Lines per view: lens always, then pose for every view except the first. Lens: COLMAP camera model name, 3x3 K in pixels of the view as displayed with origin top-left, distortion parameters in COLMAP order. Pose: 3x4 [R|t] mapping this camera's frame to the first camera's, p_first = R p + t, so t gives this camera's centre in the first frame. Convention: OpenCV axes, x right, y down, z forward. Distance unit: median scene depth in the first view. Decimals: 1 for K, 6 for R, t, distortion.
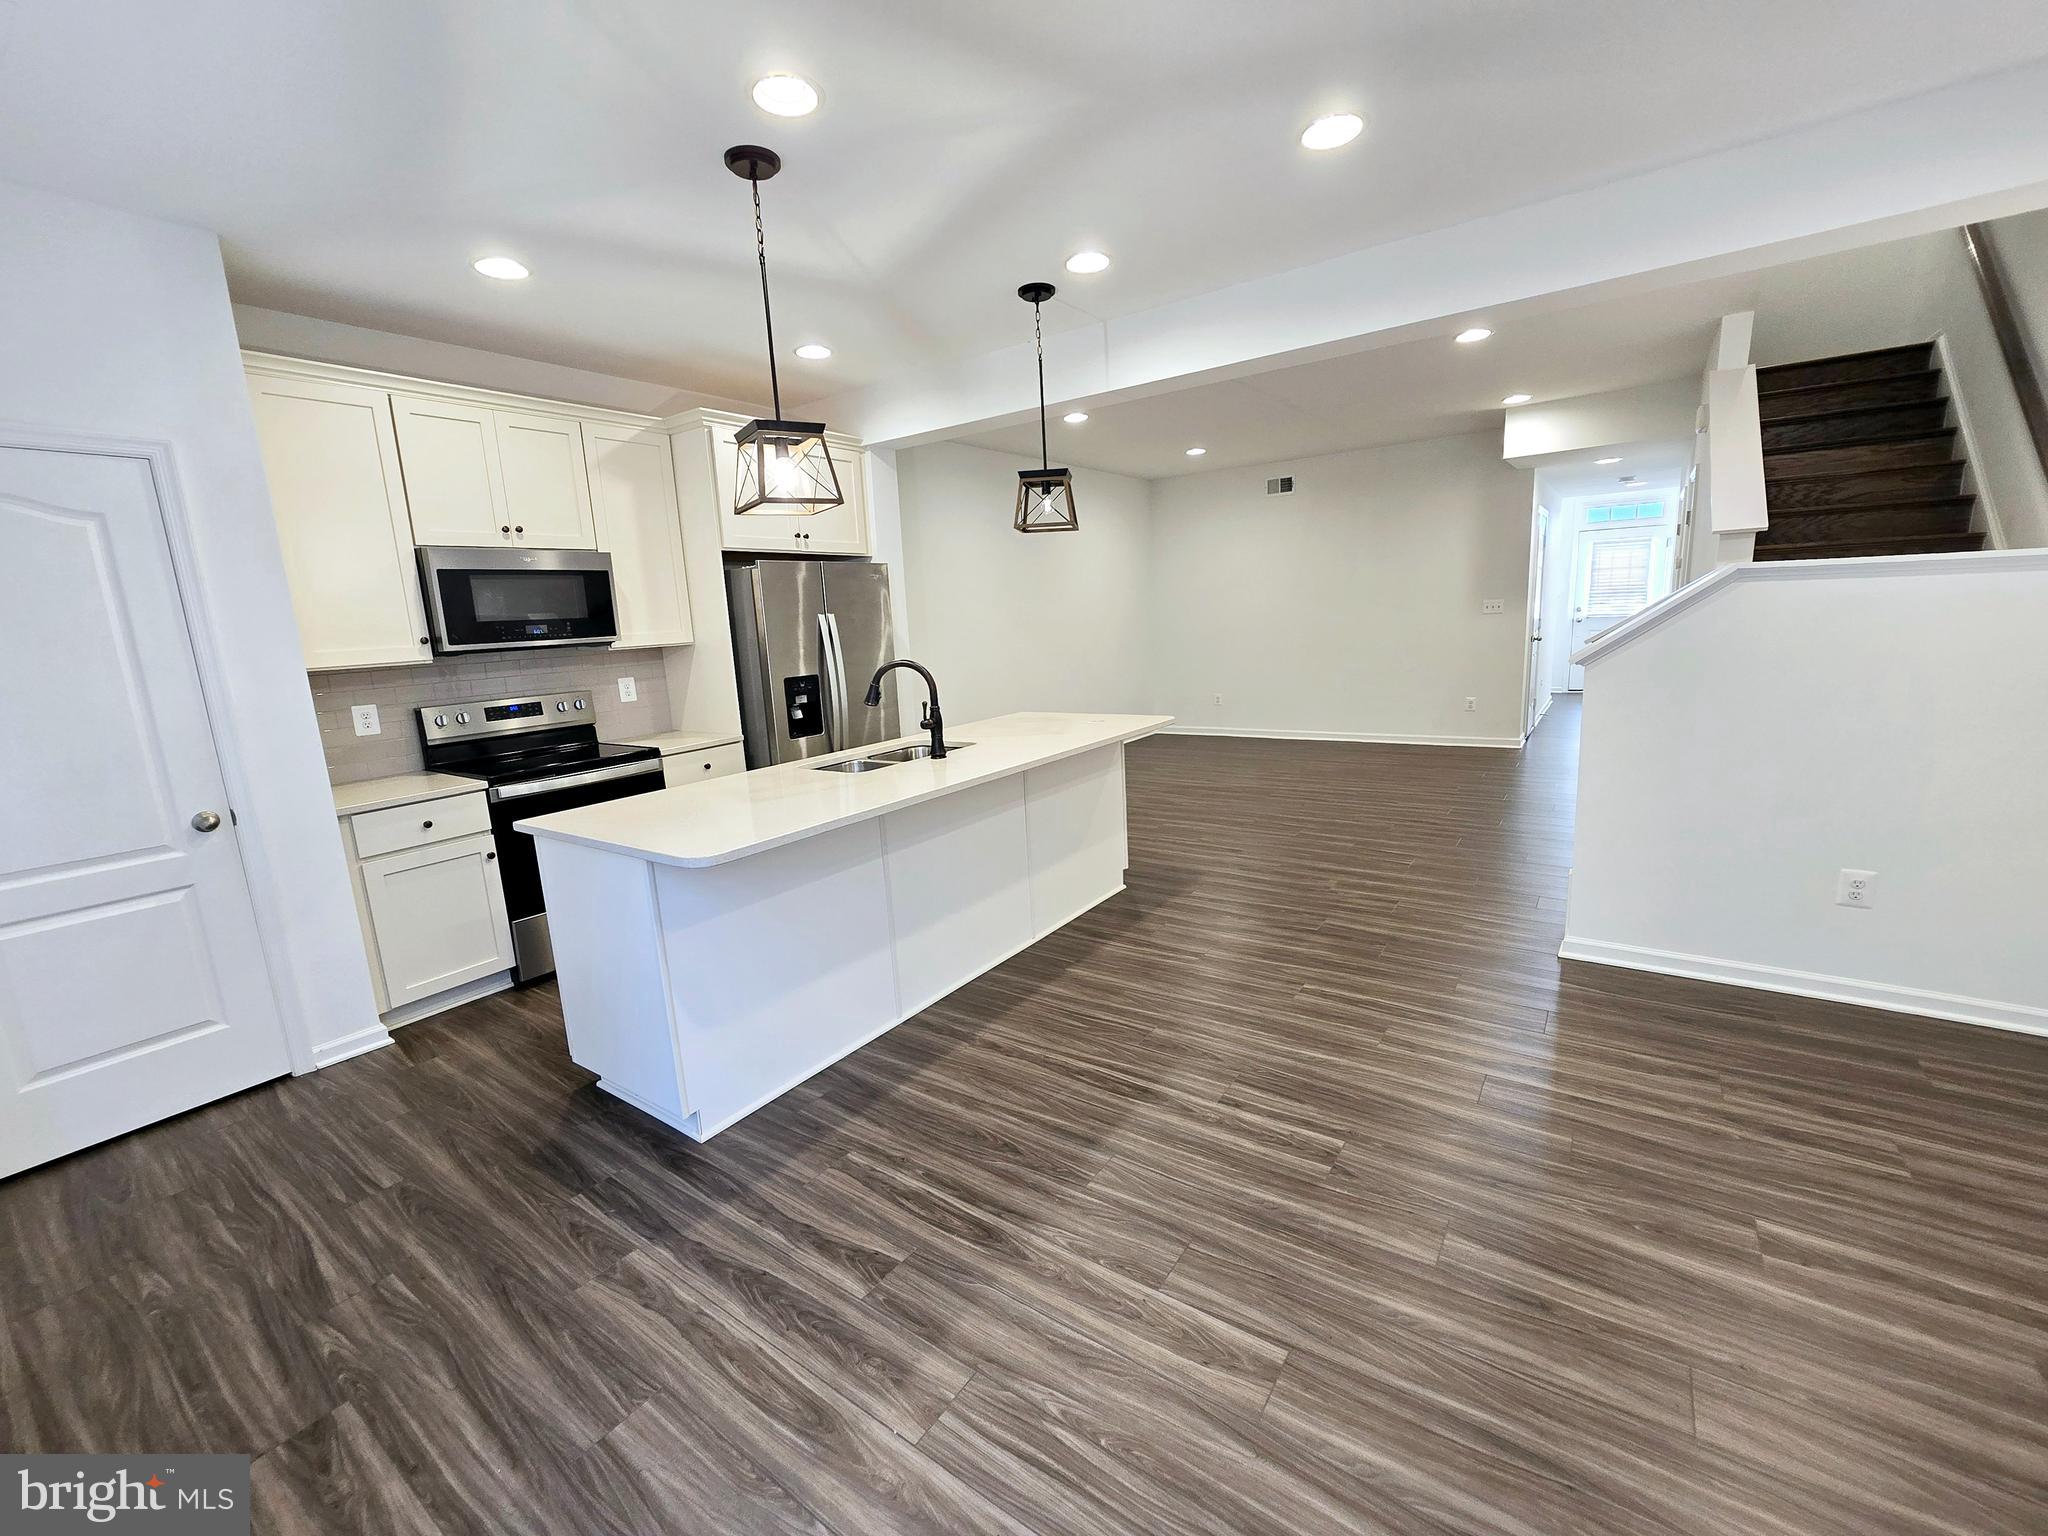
lens RADIAL K [[836.8, 0, 1024.0], [0, 836.8, 768.0], [0, 0, 1]] dist [-0.004528, 0.000093]
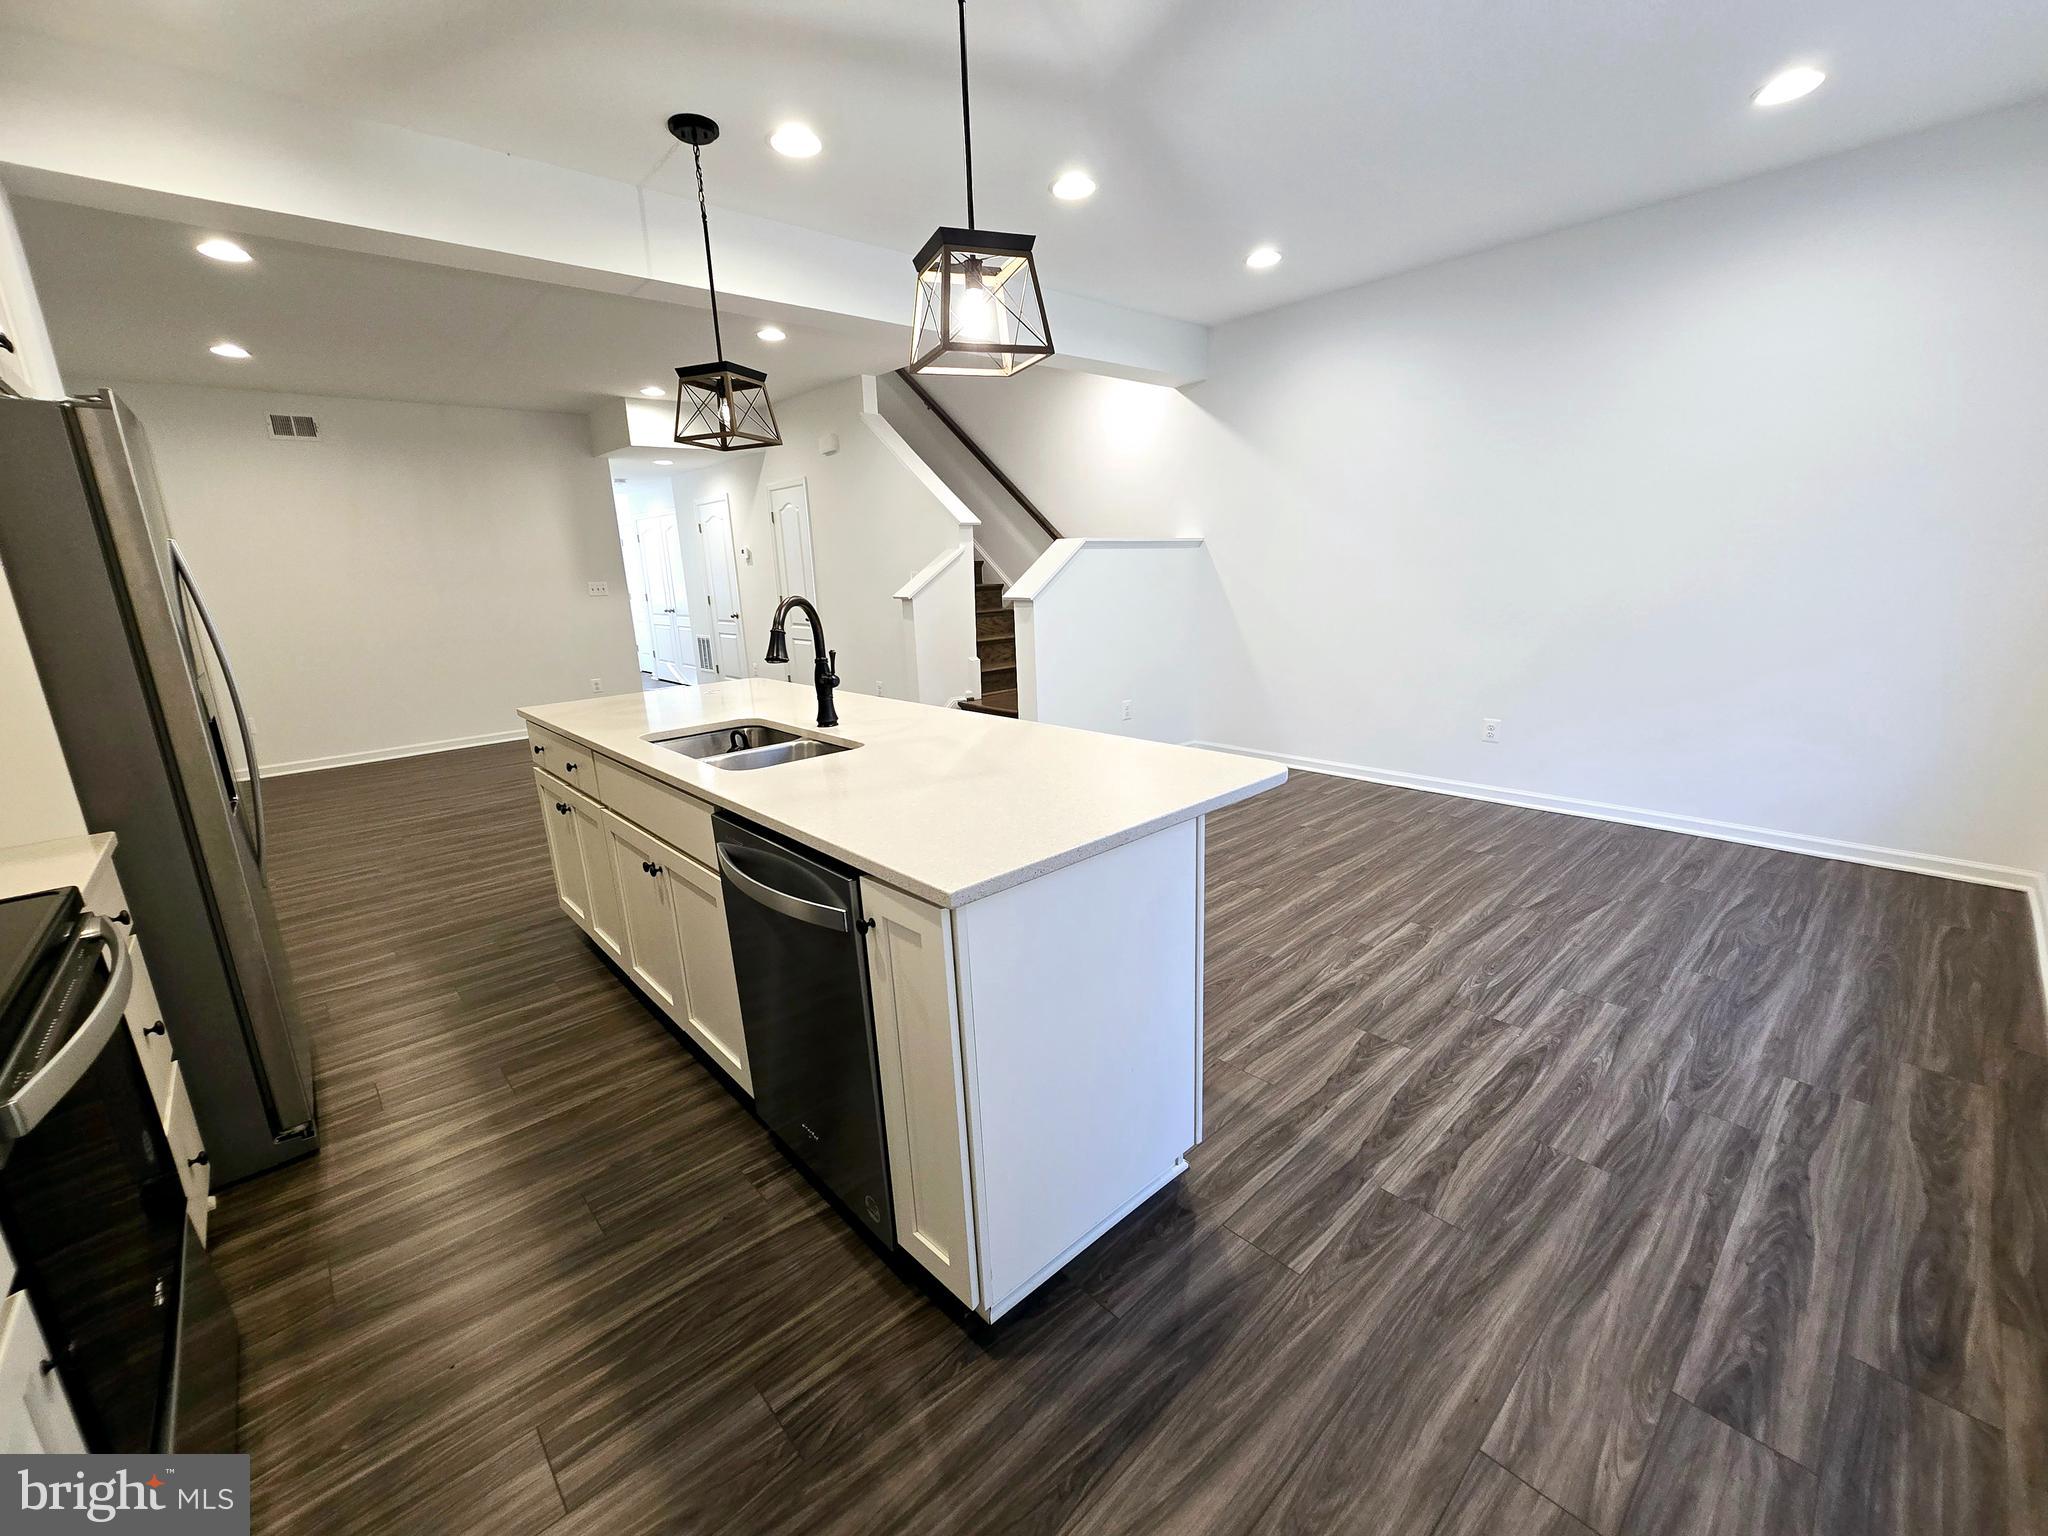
lens RADIAL K [[836.8, 0, 1024.0], [0, 836.8, 768.0], [0, 0, 1]] dist [-0.004528, 0.000093]
pose [[0.220662, -0.190748, 0.956516, -1.335707], [0.207085, 0.967493, 0.145164, -0.079040], [-0.953113, 0.166048, 0.252990, 1.067266]]
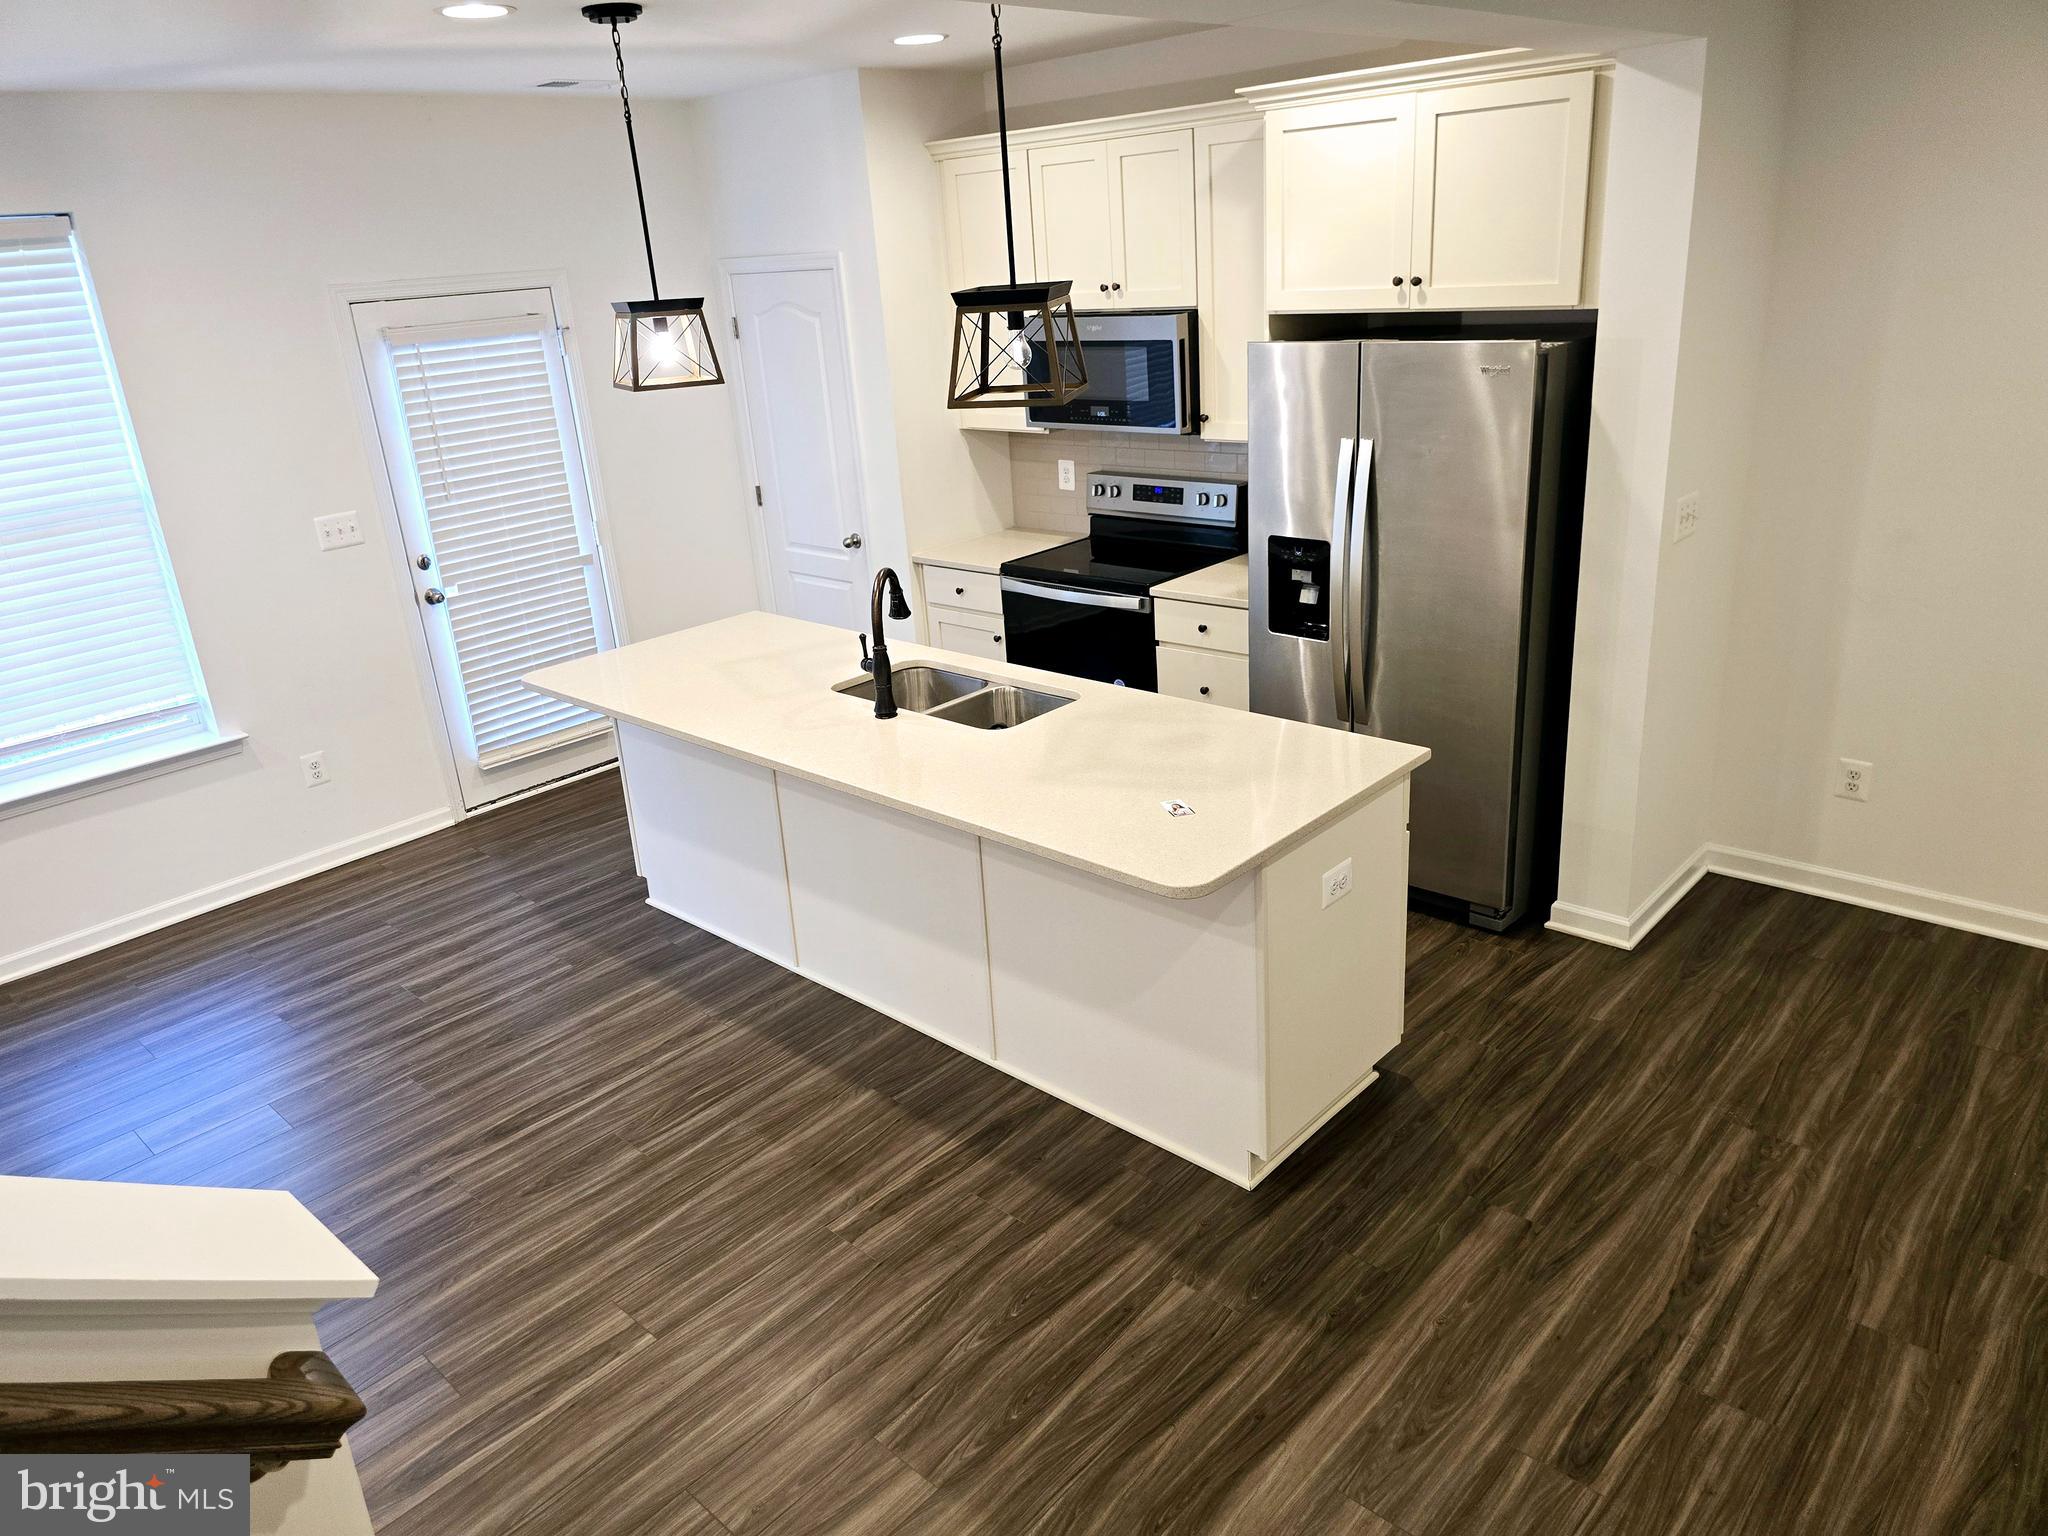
lens RADIAL K [[1381.8, 0, 1030.0], [0, 1381.8, 746.9], [0, 0, 1]] dist [0.104080, -0.150014]
pose [[-0.121444, 0.398562, -0.909065, 1.590299], [-0.112310, 0.904445, 0.411541, -0.803625], [0.986224, 0.152076, -0.065077, 1.996077]]
